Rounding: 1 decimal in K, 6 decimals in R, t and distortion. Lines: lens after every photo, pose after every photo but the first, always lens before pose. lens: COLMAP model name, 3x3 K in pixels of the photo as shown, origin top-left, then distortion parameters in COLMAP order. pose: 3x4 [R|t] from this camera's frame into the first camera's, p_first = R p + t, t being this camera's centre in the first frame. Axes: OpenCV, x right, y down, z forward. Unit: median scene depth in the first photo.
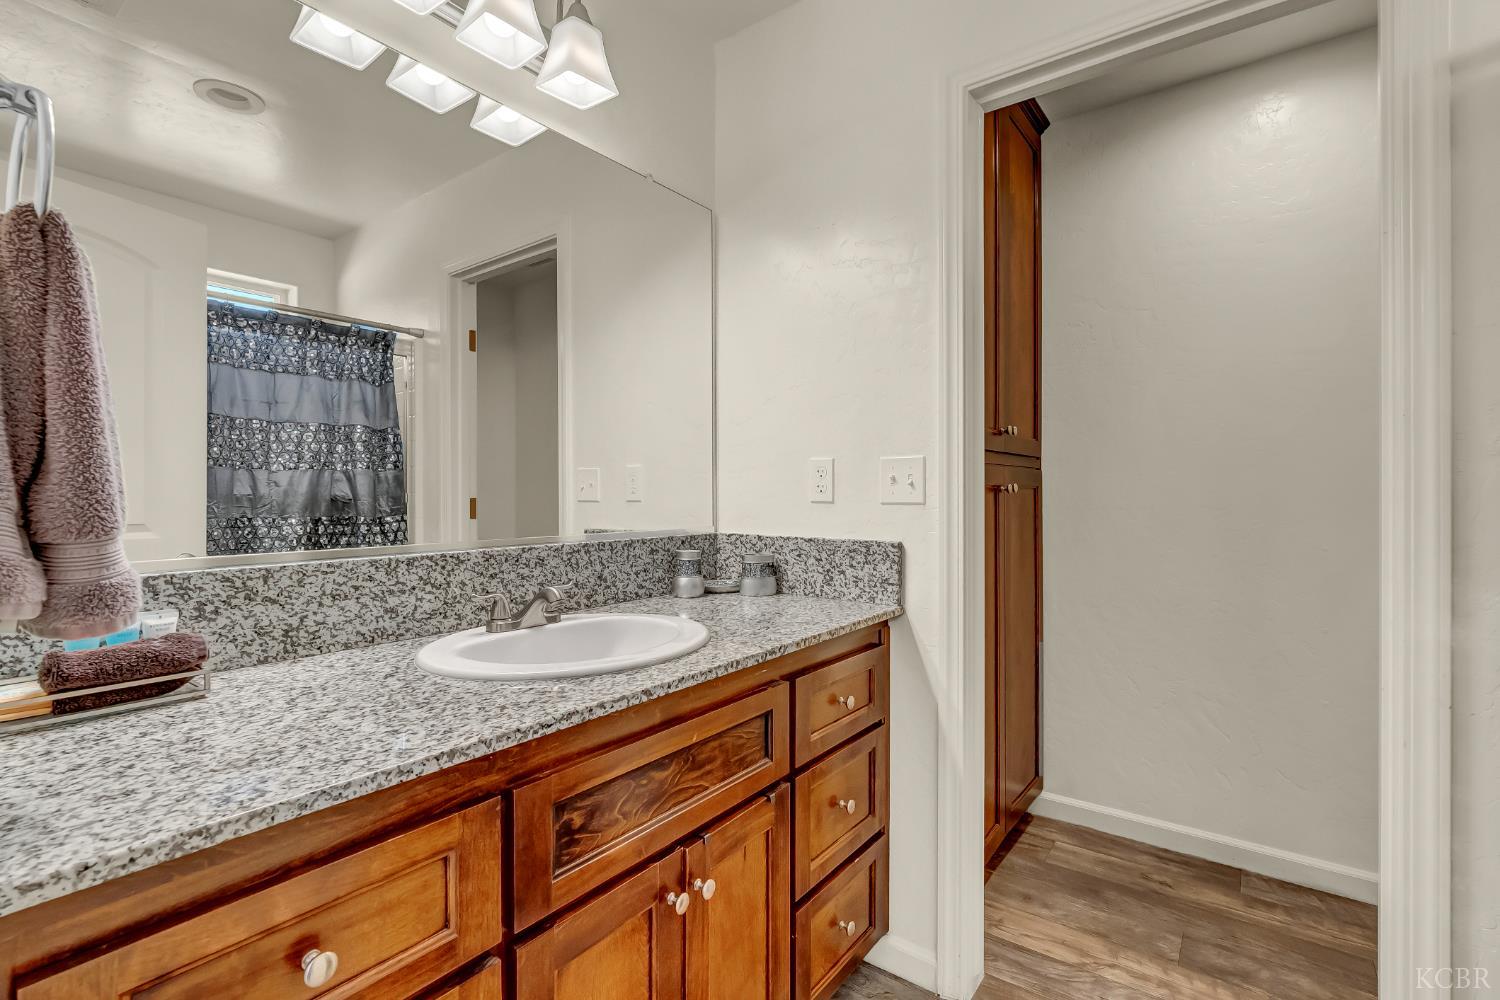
lens RADIAL K [[693.0, 0, 753.0], [0, 693.0, 500.8], [0, 0, 1]] dist [-0.004990, -0.000349]
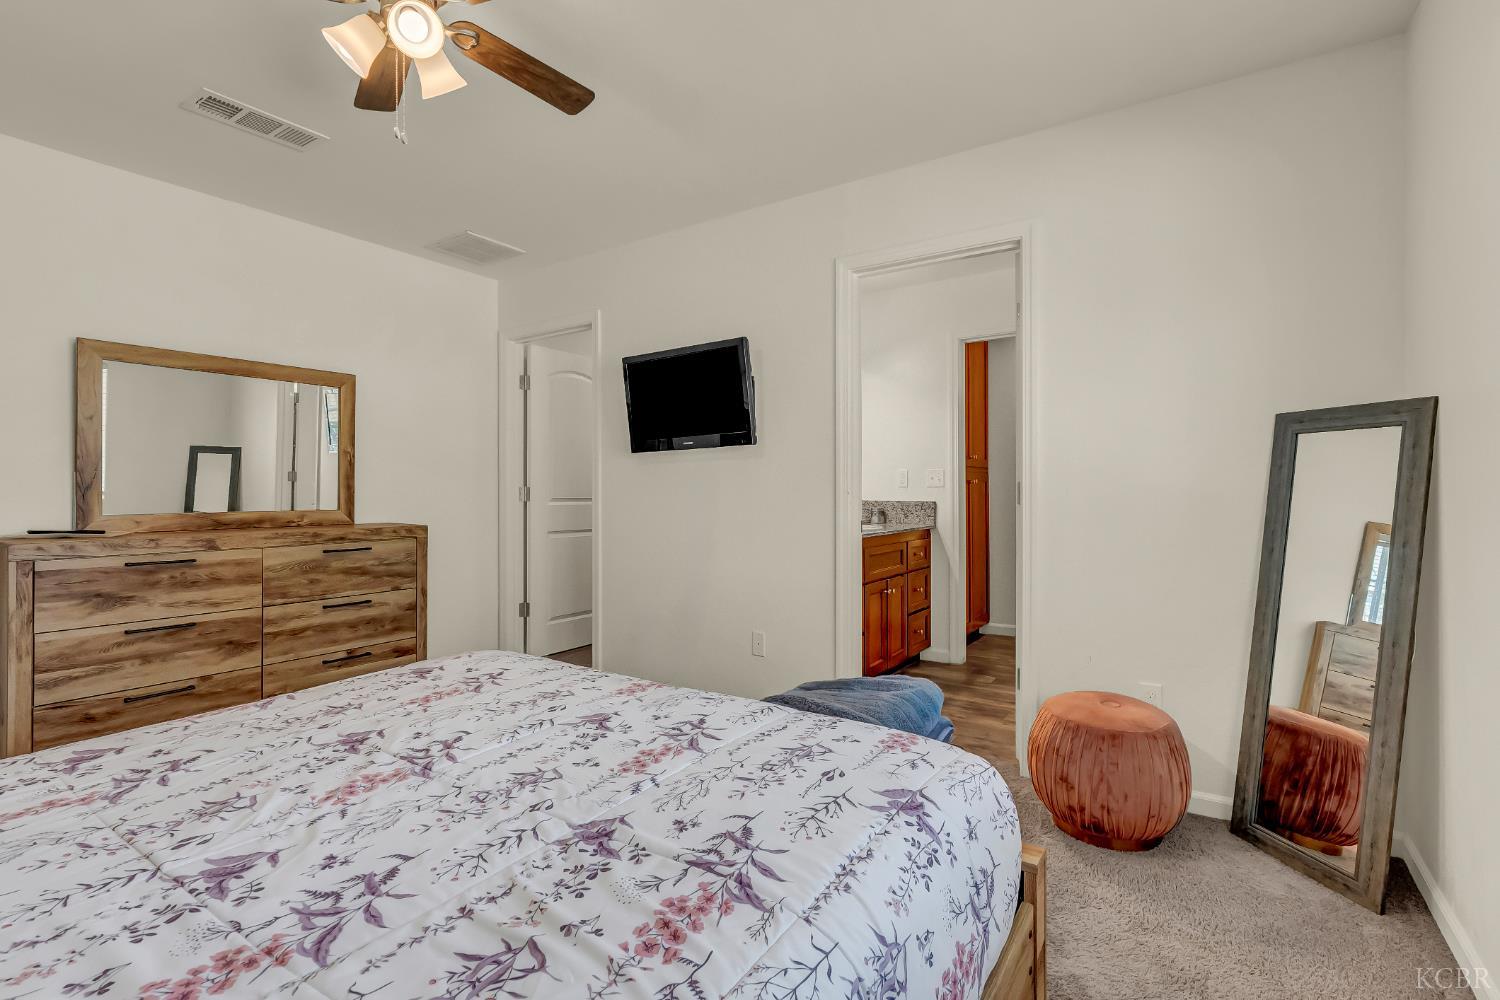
lens RADIAL K [[691.6, 0, 750.0], [0, 691.6, 500.0], [0, 0, 1]] dist [-0.001444, 0.000188]
pose [[0.998764, -0.003189, 0.049608, -0.597089], [0.003238, 0.999994, -0.000895, 0.051136], [-0.049605, 0.001055, 0.998768, -1.539042]]
